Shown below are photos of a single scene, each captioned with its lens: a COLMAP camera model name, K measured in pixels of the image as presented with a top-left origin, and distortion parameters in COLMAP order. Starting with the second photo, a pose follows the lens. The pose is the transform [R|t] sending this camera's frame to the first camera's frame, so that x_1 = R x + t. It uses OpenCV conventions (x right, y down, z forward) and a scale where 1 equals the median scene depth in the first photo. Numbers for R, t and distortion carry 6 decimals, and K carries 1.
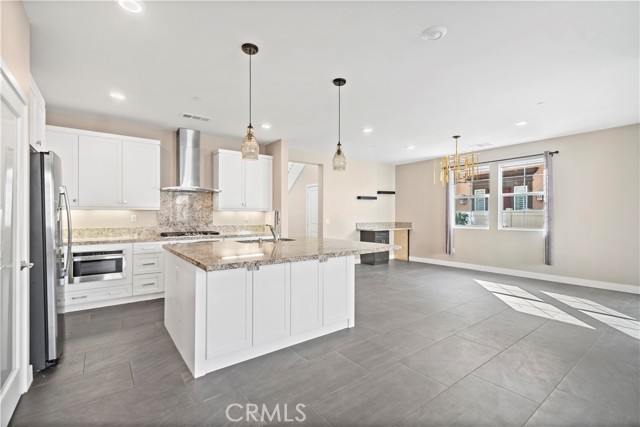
lens RADIAL K [[286.5, 0, 320.3], [0, 286.5, 214.3], [0, 0, 1]] dist [0.000880, -0.000467]
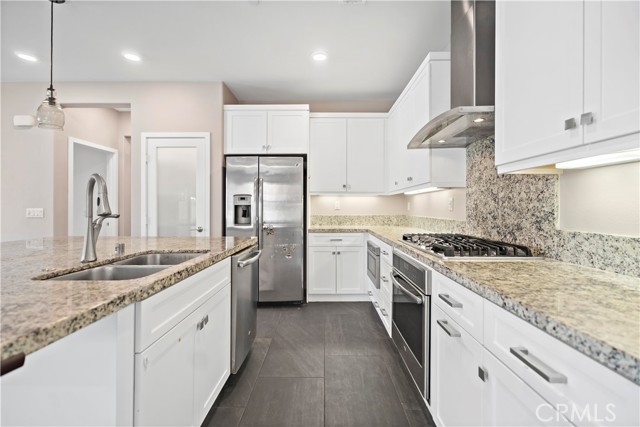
lens RADIAL K [[290.3, 0, 322.3], [0, 290.3, 208.4], [0, 0, 1]] dist [0.002215, 0.000201]
pose [[-0.605825, -0.000143, -0.795598, -0.029526], [0.002470, 0.999995, -0.002060, 0.021859], [0.795594, -0.003213, -0.605822, 1.108839]]
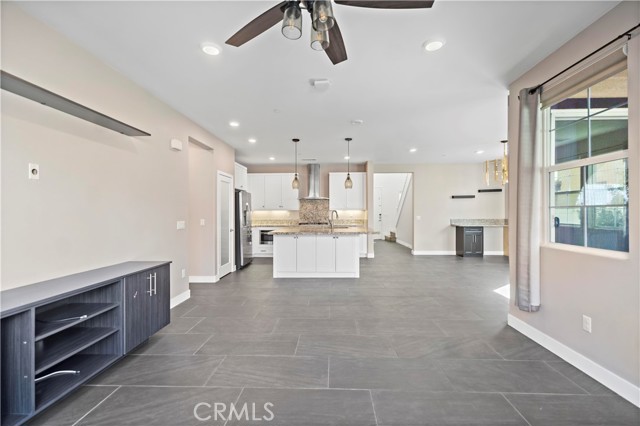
lens RADIAL K [[286.5, 0, 320.3], [0, 286.5, 213.8], [0, 0, 1]] dist [0.000880, -0.000467]
pose [[0.772396, 0.000406, -0.635142, 0.695650], [0.006770, 0.999938, 0.008872, -0.008550], [0.635106, -0.011152, 0.772345, -0.325604]]
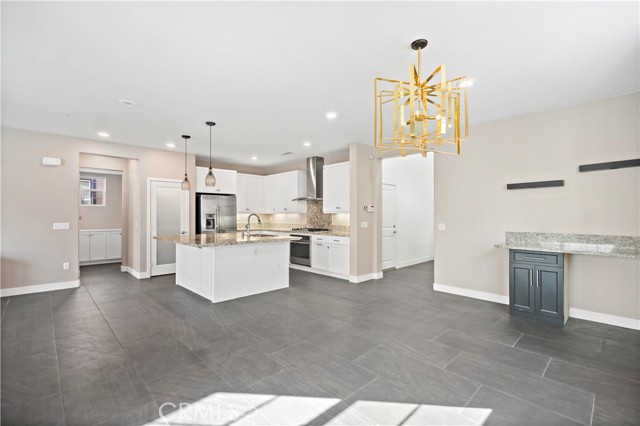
lens RADIAL K [[286.5, 0, 320.3], [0, 286.5, 213.8], [0, 0, 1]] dist [0.000880, -0.000467]
pose [[0.125727, -0.002365, -0.992062, 0.989604], [0.005336, 0.999984, -0.001708, -0.009492], [0.992050, -0.005079, 0.125738, 0.881495]]
